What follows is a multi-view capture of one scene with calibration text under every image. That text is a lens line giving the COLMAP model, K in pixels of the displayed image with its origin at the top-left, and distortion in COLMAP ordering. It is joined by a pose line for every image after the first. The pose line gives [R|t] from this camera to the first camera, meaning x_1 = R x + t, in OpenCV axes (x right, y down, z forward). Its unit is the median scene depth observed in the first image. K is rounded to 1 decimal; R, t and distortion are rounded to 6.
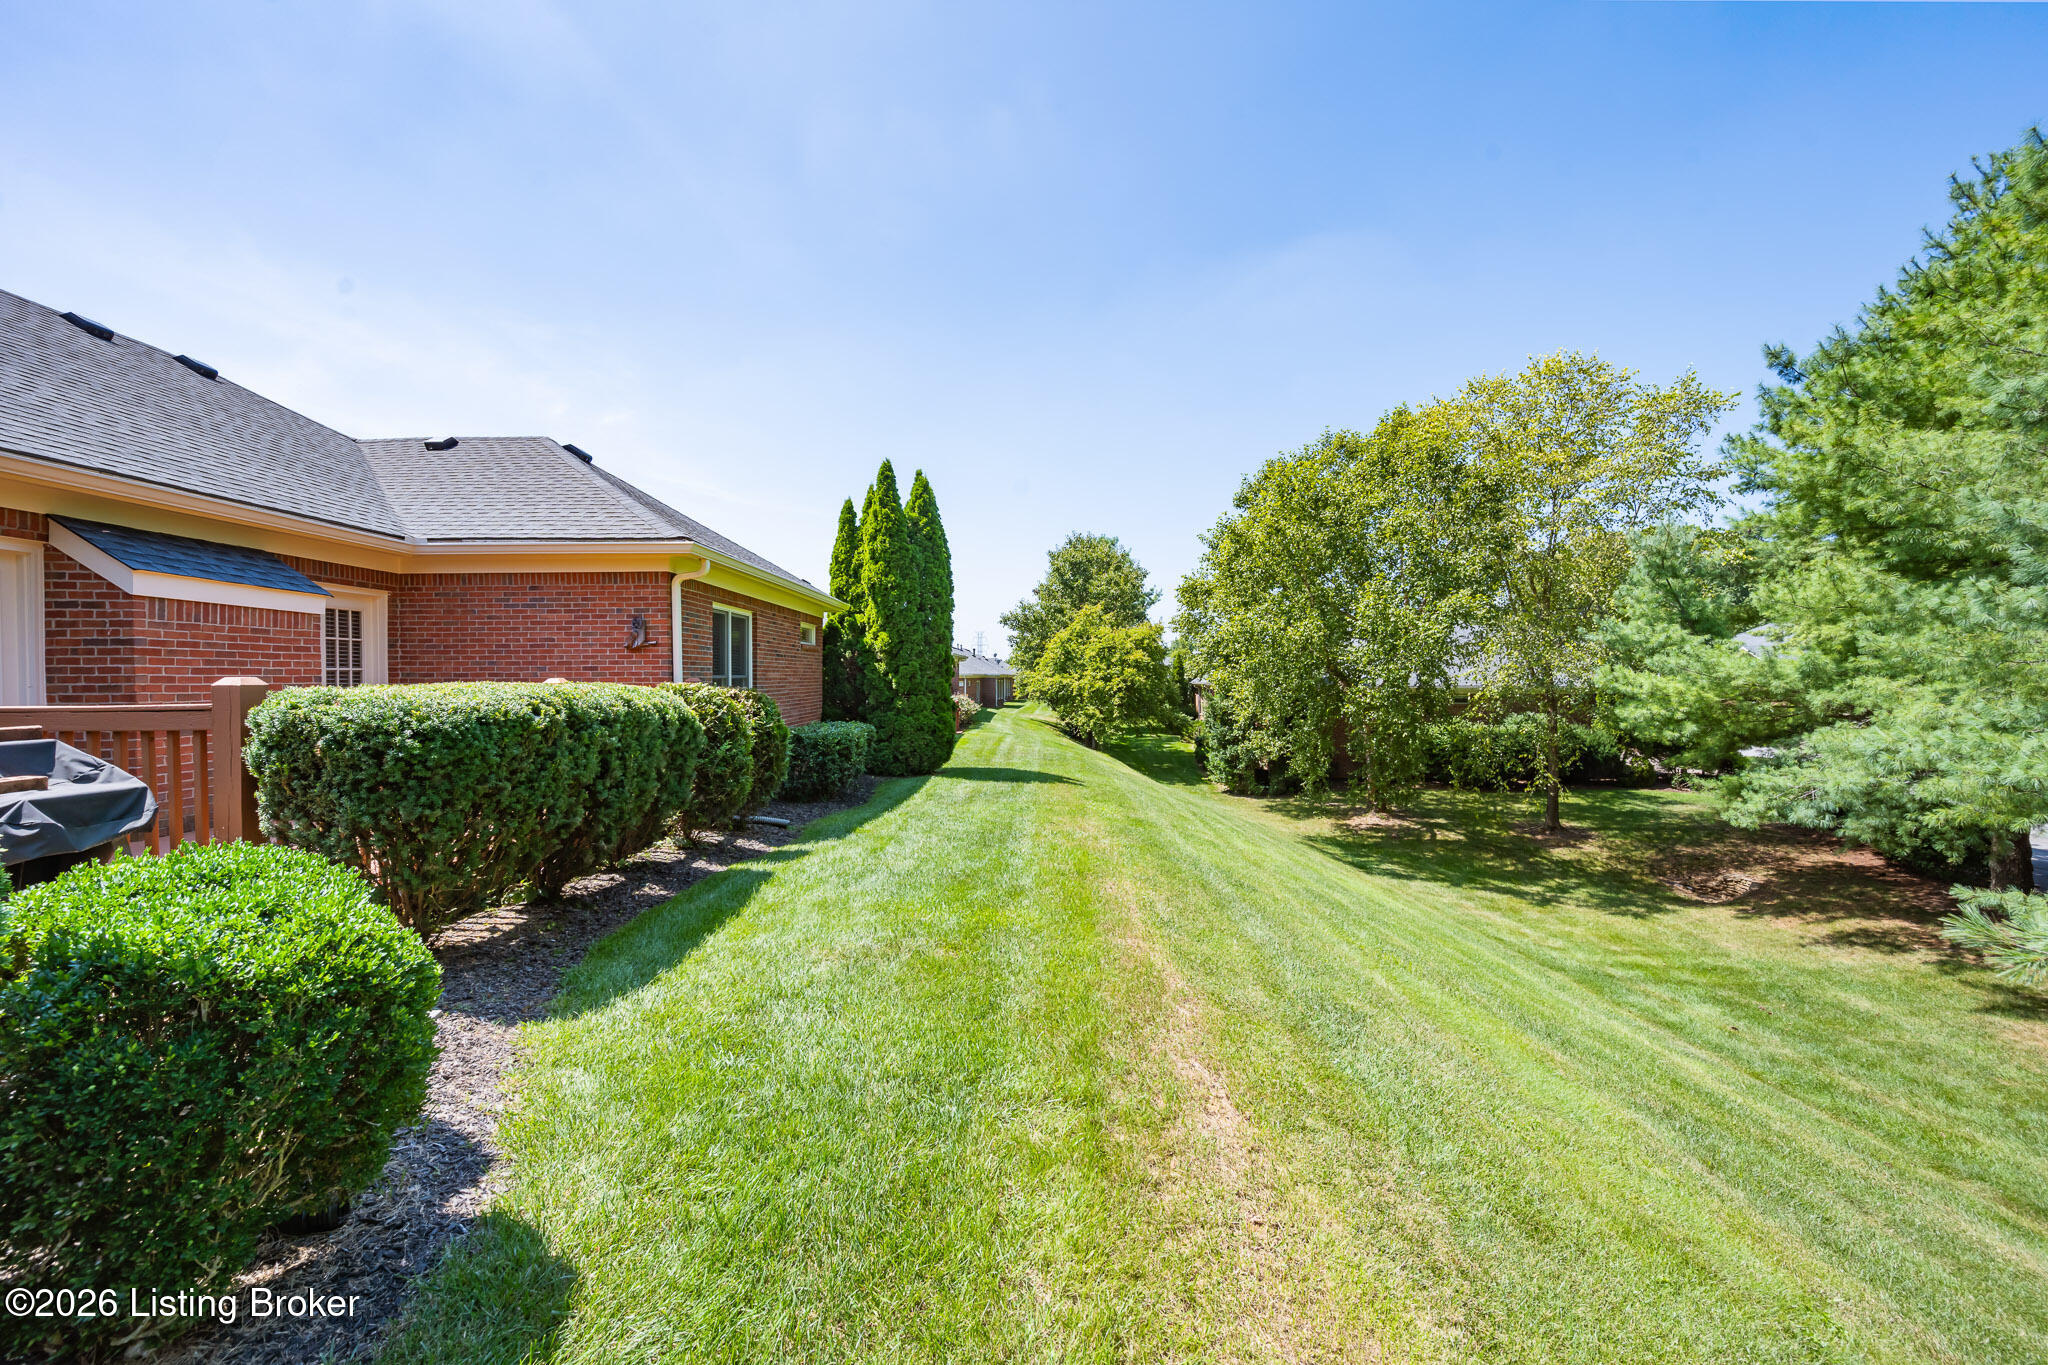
lens RADIAL K [[821.9, 0, 997.7], [0, 821.9, 679.9], [0, 0, 1]] dist [0.001827, 0.000017]
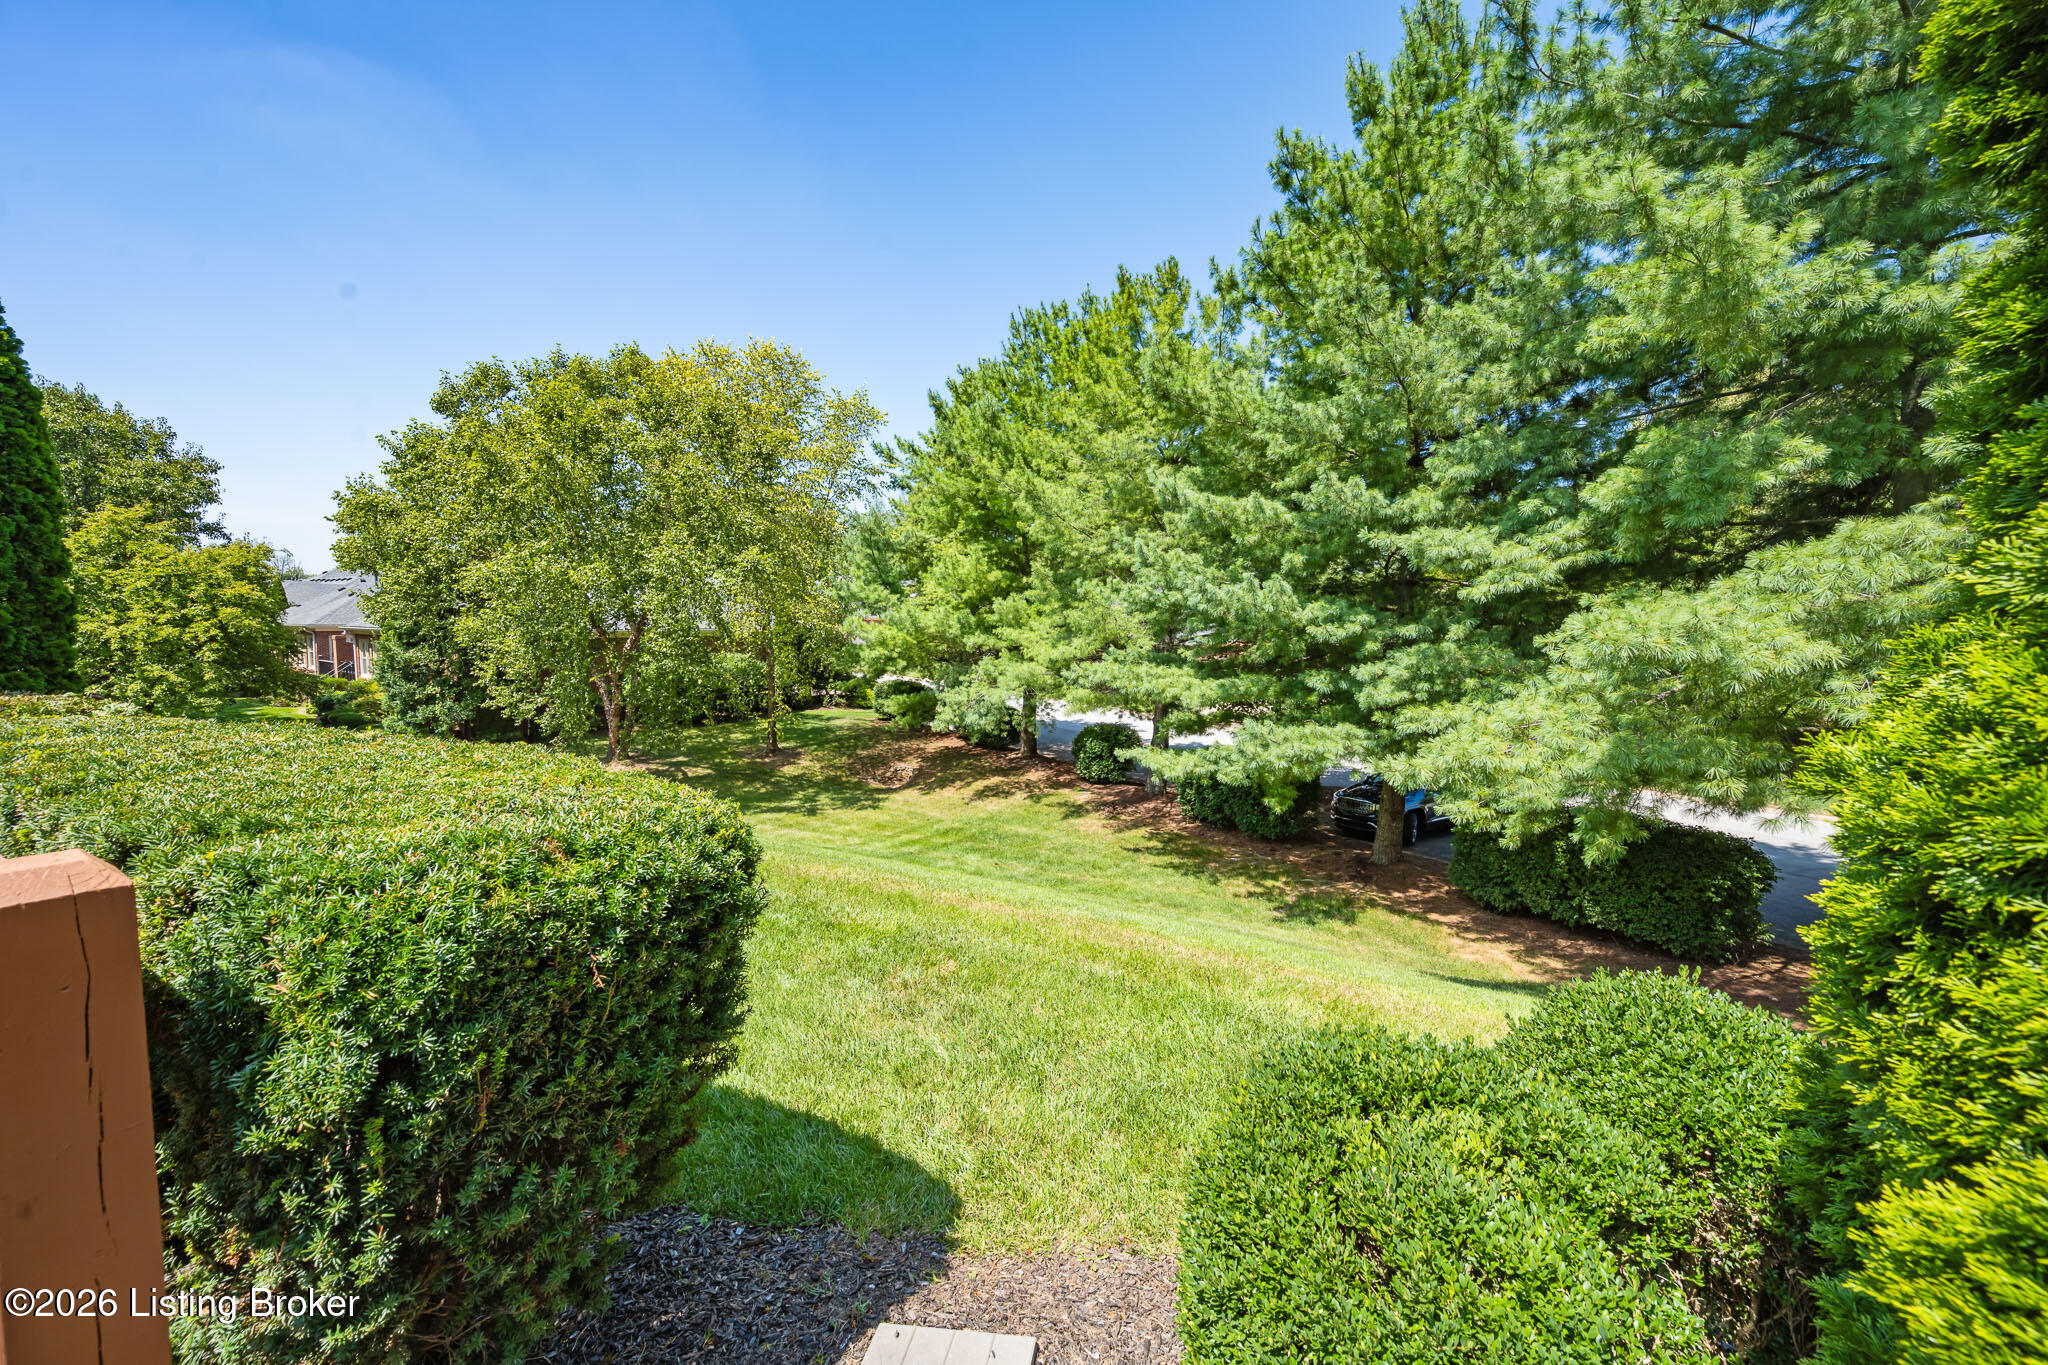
lens RADIAL K [[821.9, 0, 1030.6], [0, 821.9, 678.8], [0, 0, 1]] dist [0.001827, 0.000017]
pose [[0.492382, -0.062948, 0.868100, -0.185593], [-0.004414, 0.997188, 0.074812, -0.015149], [-0.870368, -0.040668, 0.490719, 0.112322]]
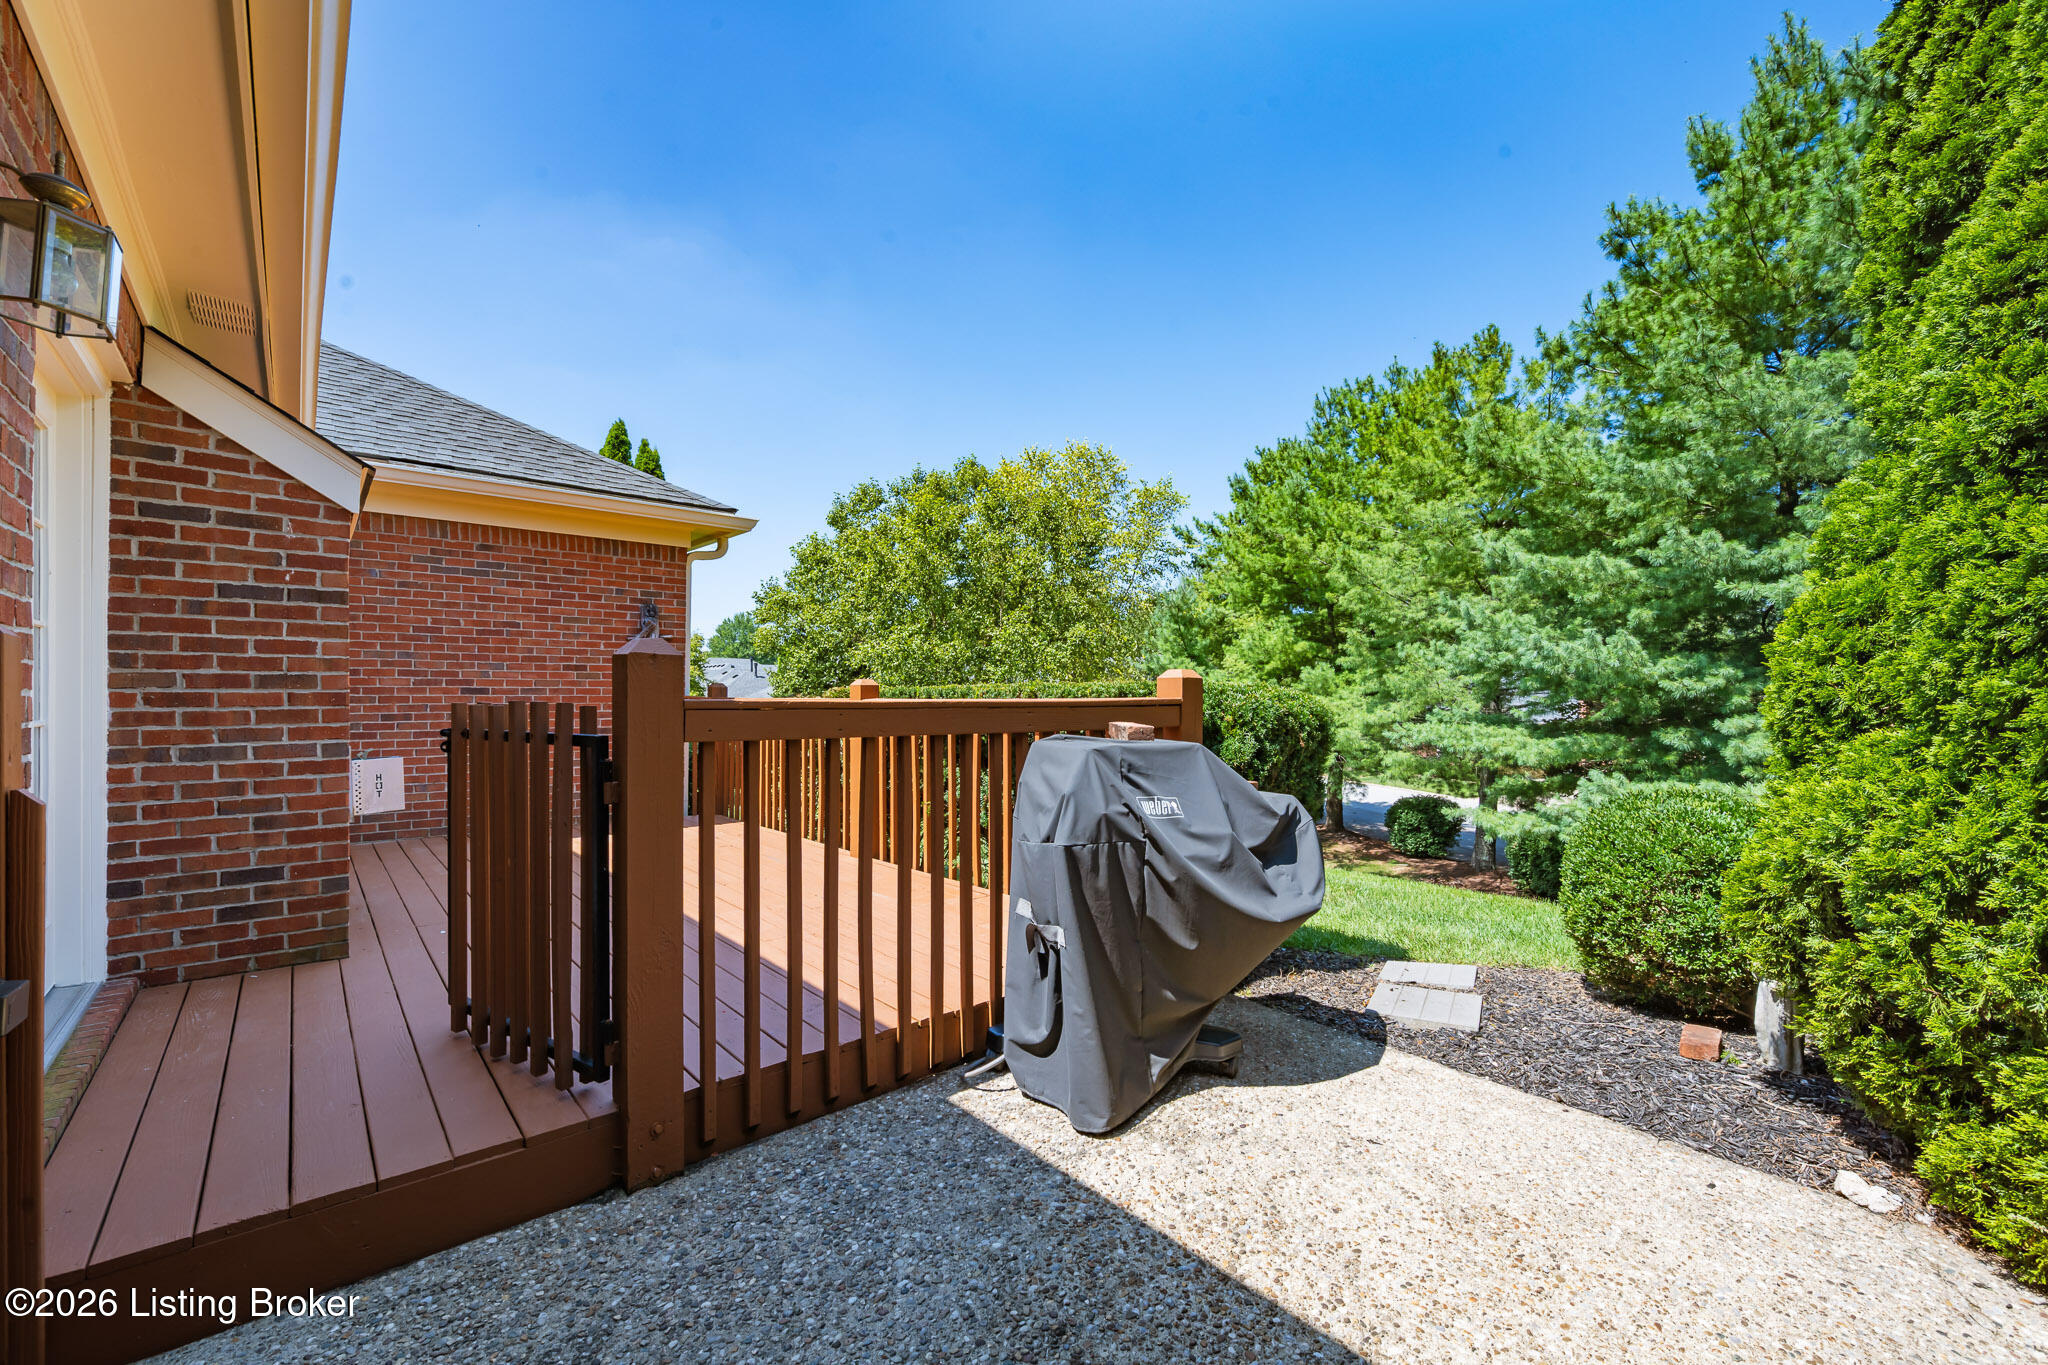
lens RADIAL K [[863.2, 0, 1017.8], [0, 863.2, 692.8], [0, 0, 1]] dist [-0.000328, -0.000328]
pose [[0.746938, 0.009406, 0.664828, -0.316710], [-0.003965, 0.999945, -0.009693, 0.006216], [-0.664882, 0.004604, 0.746934, 0.077050]]
